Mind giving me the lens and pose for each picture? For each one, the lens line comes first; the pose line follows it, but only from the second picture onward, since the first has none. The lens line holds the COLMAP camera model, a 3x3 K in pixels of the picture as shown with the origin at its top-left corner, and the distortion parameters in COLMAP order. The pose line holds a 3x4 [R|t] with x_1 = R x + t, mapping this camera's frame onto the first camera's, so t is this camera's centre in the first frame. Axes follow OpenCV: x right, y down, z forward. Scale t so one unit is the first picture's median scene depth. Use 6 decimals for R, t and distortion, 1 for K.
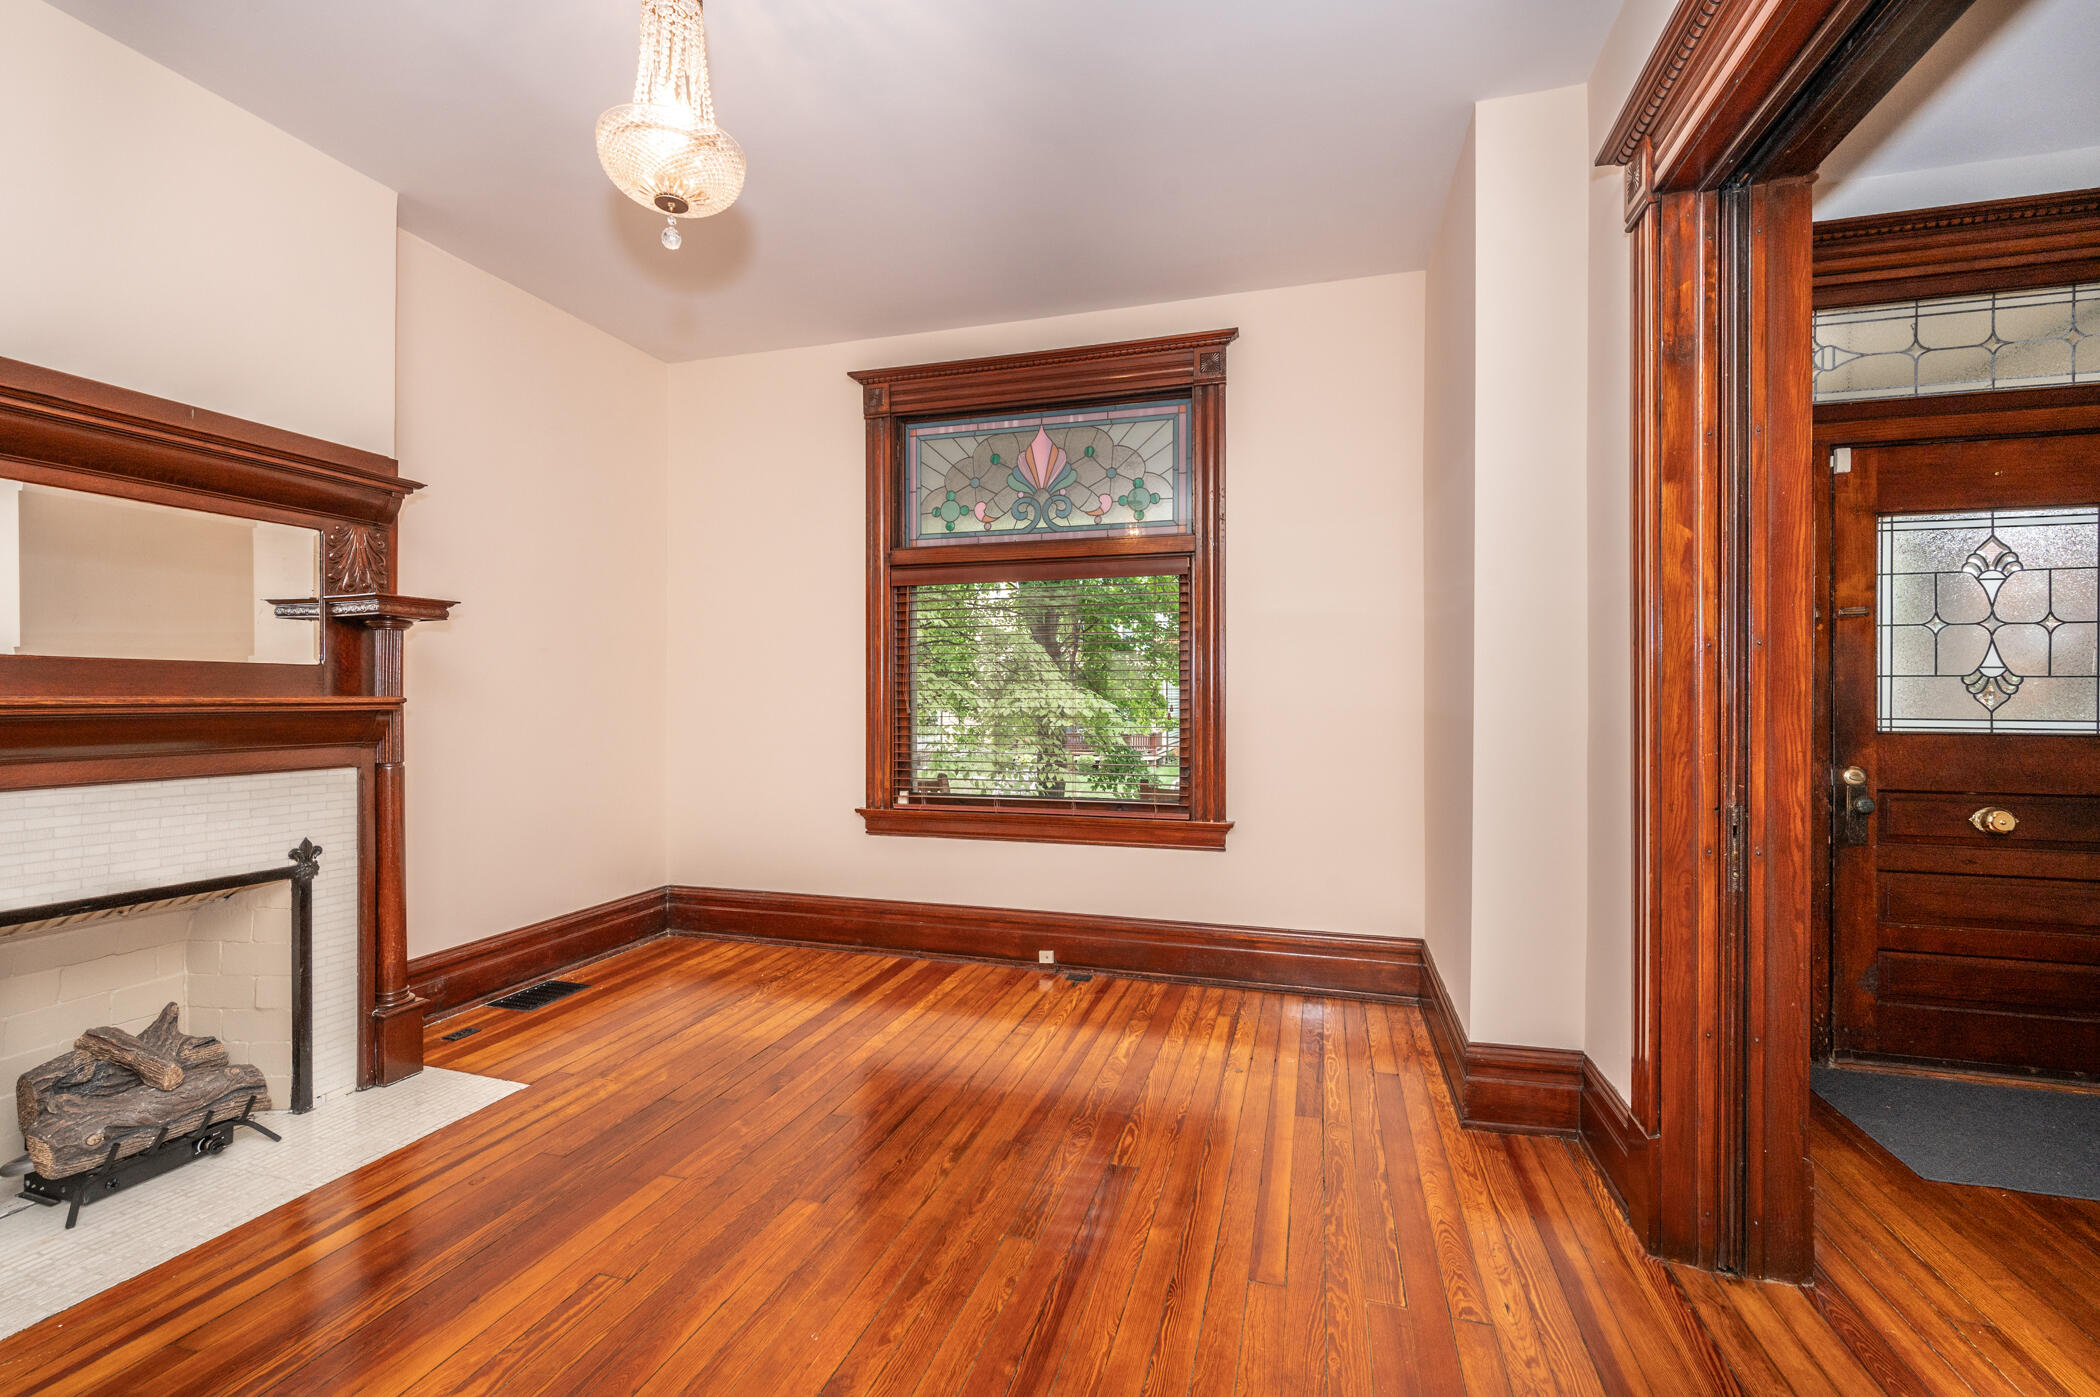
lens RADIAL K [[898.7, 0, 1036.6], [0, 898.7, 697.6], [0, 0, 1]] dist [0.000647, -0.000710]
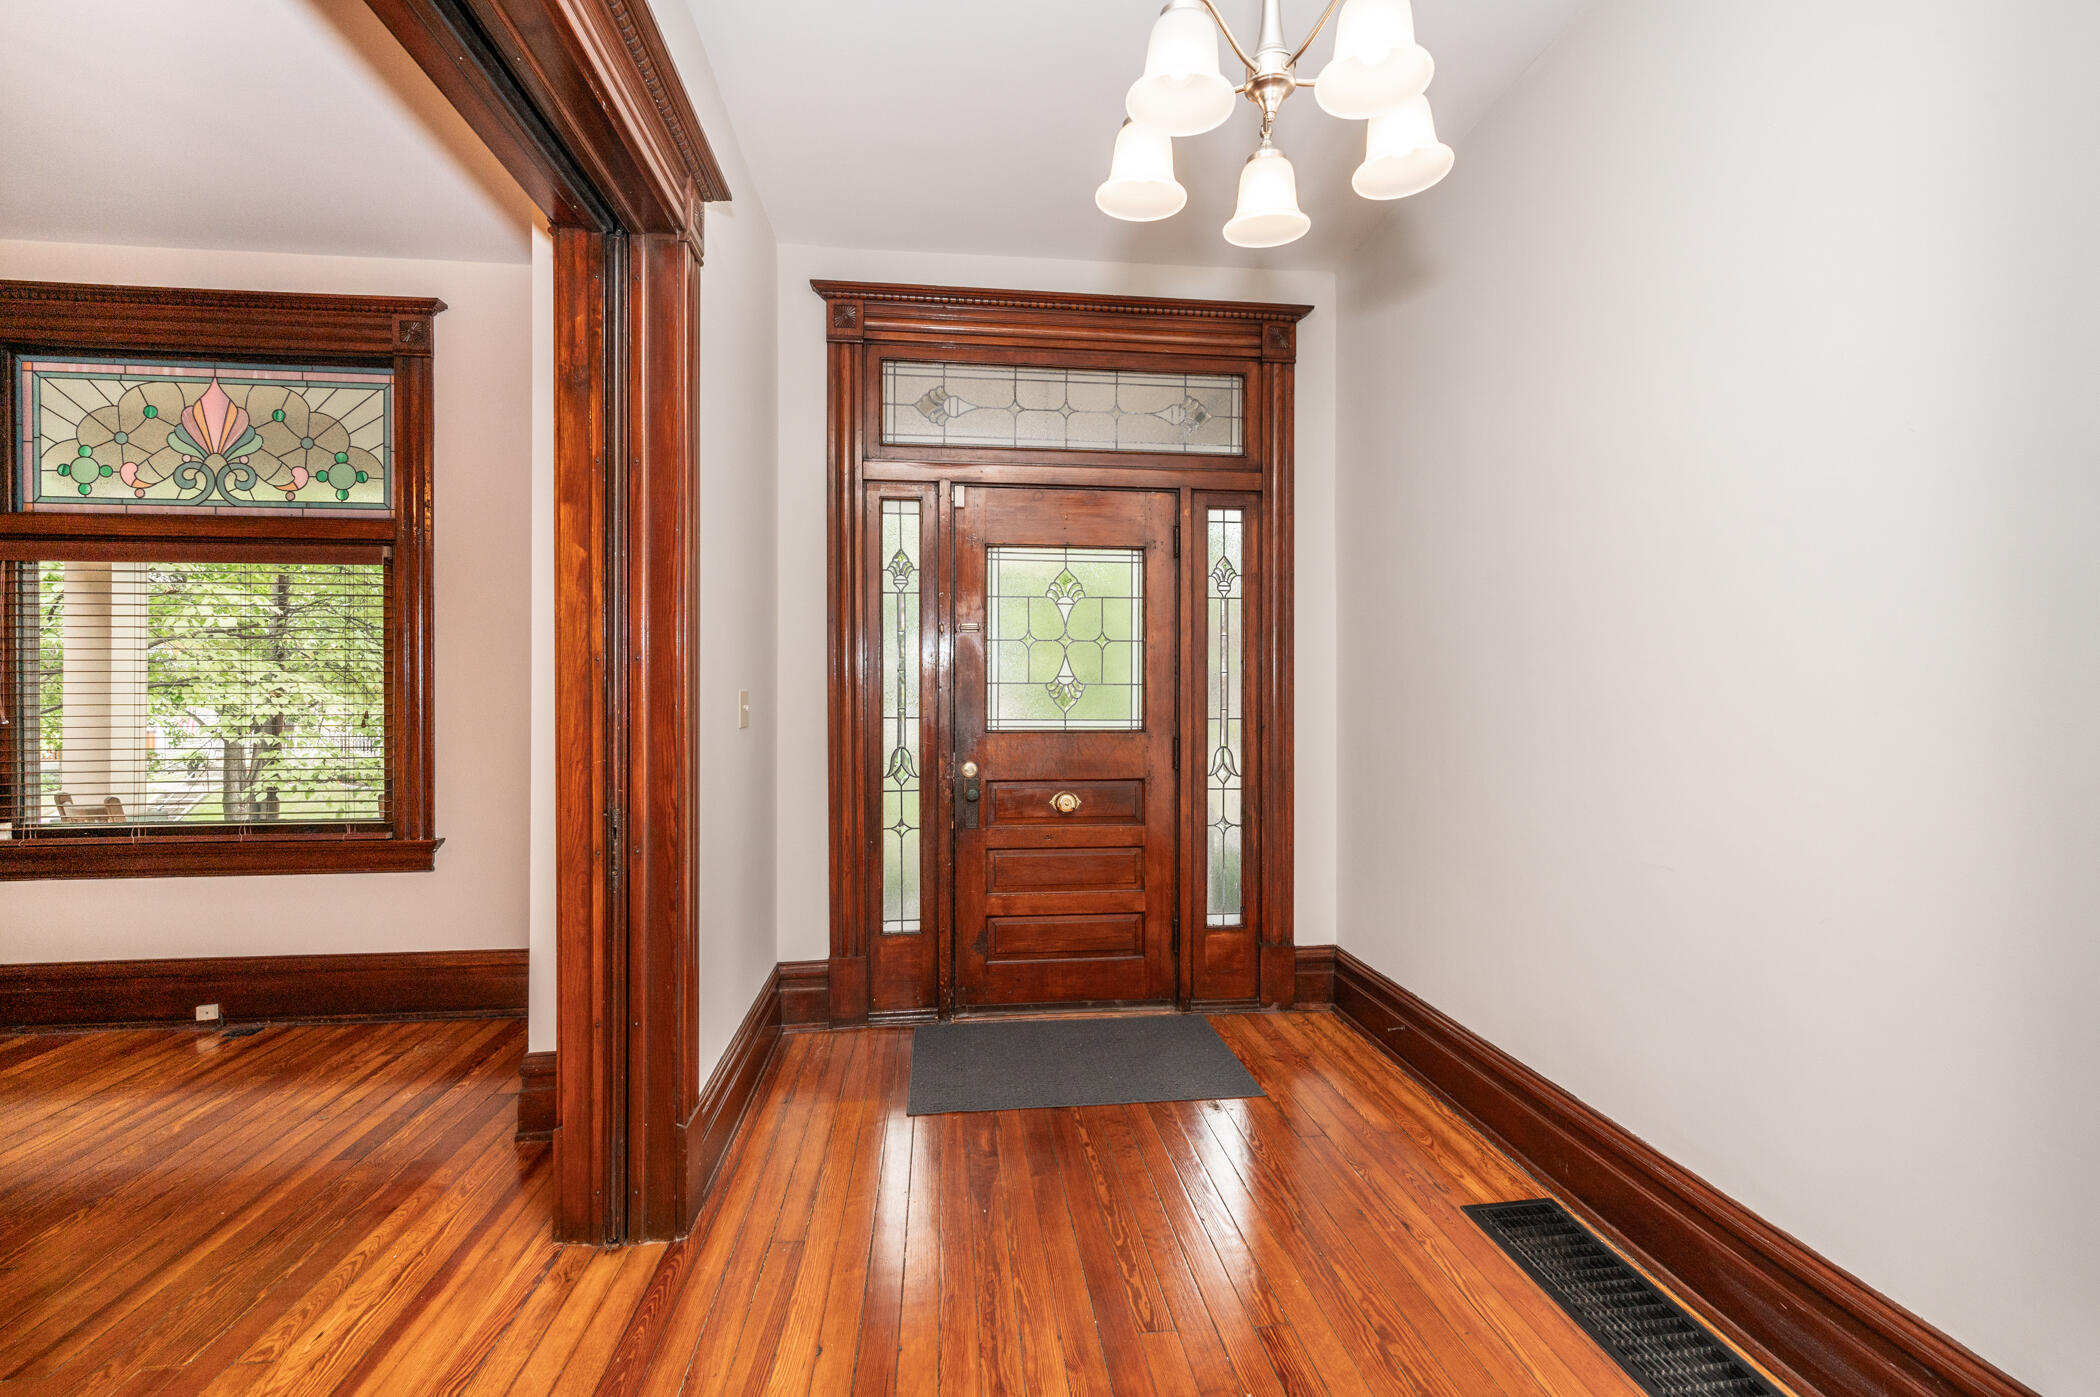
lens RADIAL K [[935.6, 0, 1053.3], [0, 935.6, 693.6], [0, 0, 1]] dist [-0.000831, -0.001035]
pose [[0.917953, -0.002013, 0.396683, 0.458002], [0.001532, 0.999998, 0.001530, -0.010475], [-0.396685, -0.000797, 0.917954, -0.132126]]
